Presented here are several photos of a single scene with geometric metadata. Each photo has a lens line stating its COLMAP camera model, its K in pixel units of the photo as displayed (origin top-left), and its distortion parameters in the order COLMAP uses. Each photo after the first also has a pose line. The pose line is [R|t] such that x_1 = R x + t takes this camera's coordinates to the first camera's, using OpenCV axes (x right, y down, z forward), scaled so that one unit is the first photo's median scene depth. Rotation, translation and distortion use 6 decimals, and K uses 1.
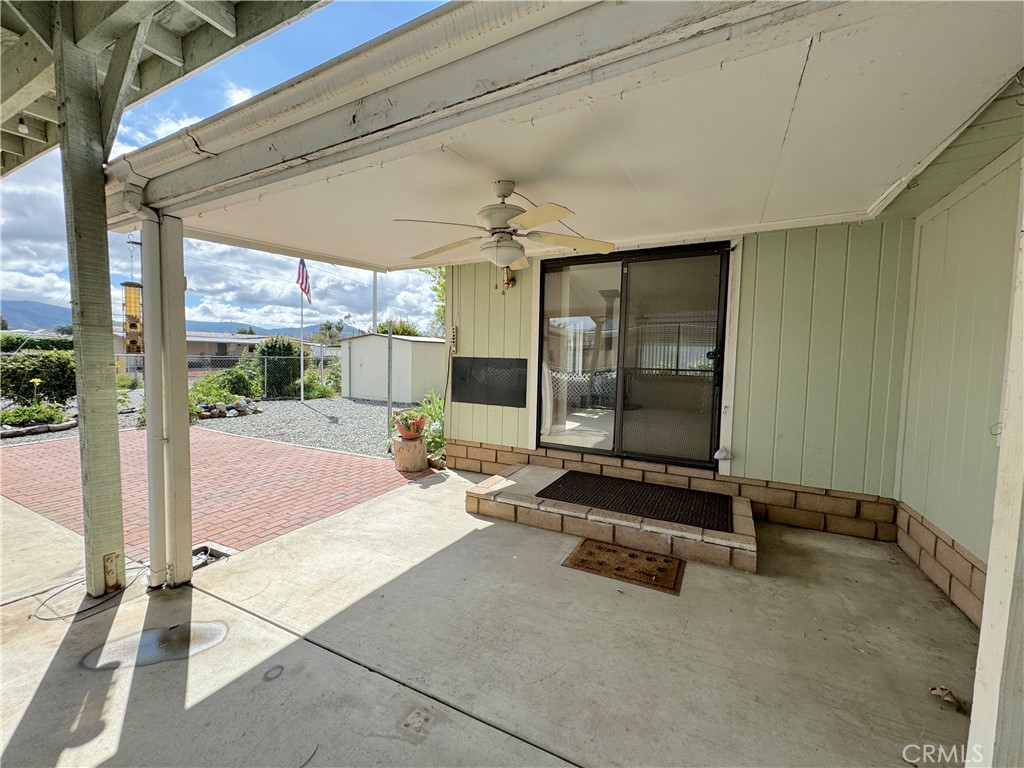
lens RADIAL K [[406.5, 0, 509.7], [0, 406.5, 383.1], [0, 0, 1]] dist [-0.001943, 0.000539]
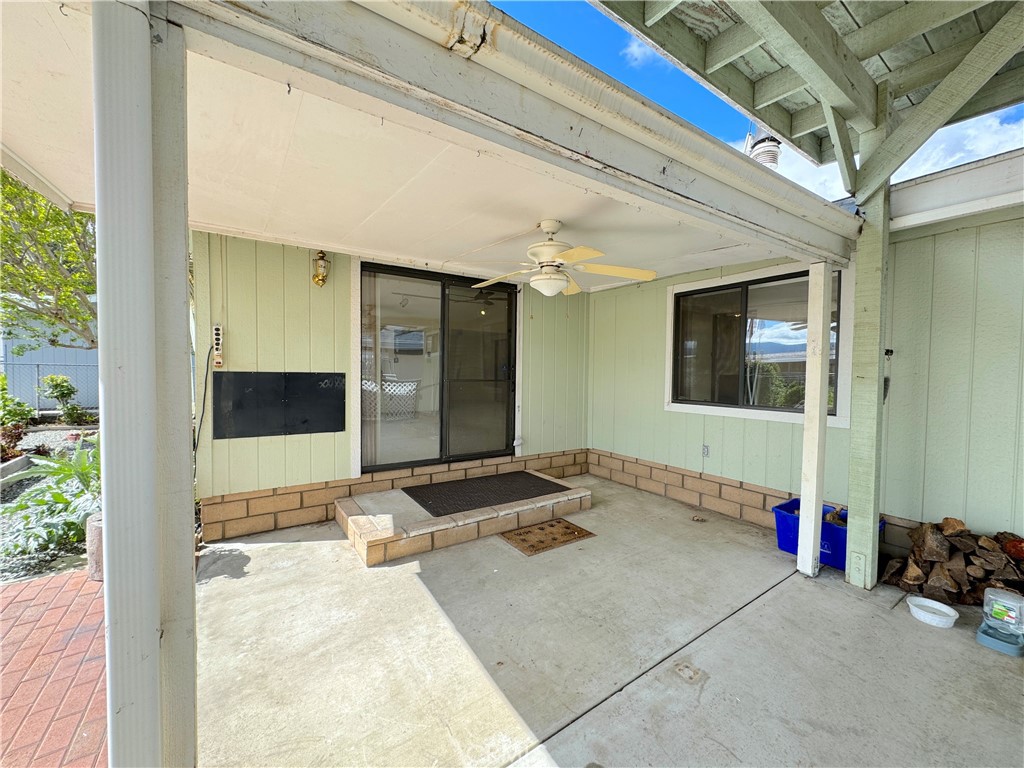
lens RADIAL K [[406.5, 0, 511.2], [0, 406.5, 382.8], [0, 0, 1]] dist [-0.001943, 0.000539]
pose [[0.481192, -0.041902, 0.875613, -0.566488], [0.048473, 0.998601, 0.021149, -0.042919], [-0.875274, 0.032267, 0.482550, 0.306254]]
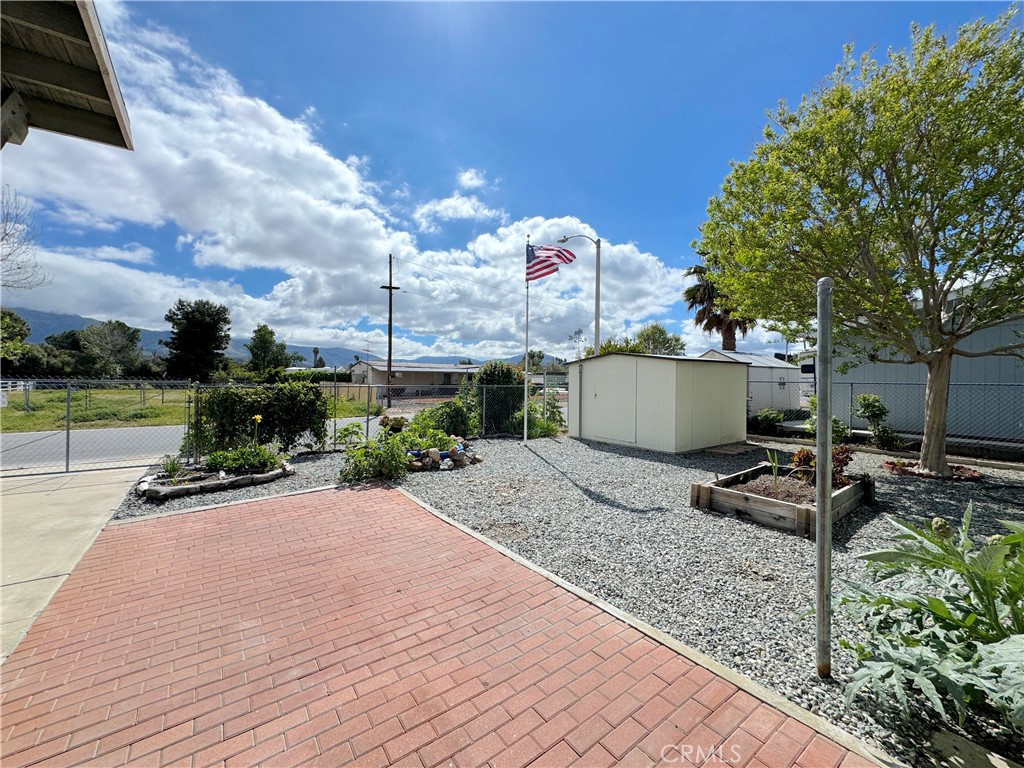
lens RADIAL K [[406.5, 0, 508.0], [0, 406.5, 384.5], [0, 0, 1]] dist [-0.001943, 0.000539]
pose [[0.890957, -0.012332, -0.453921, -0.529804], [-0.015072, 0.998277, -0.056704, -0.060776], [0.453838, 0.057362, 0.889236, 0.825521]]
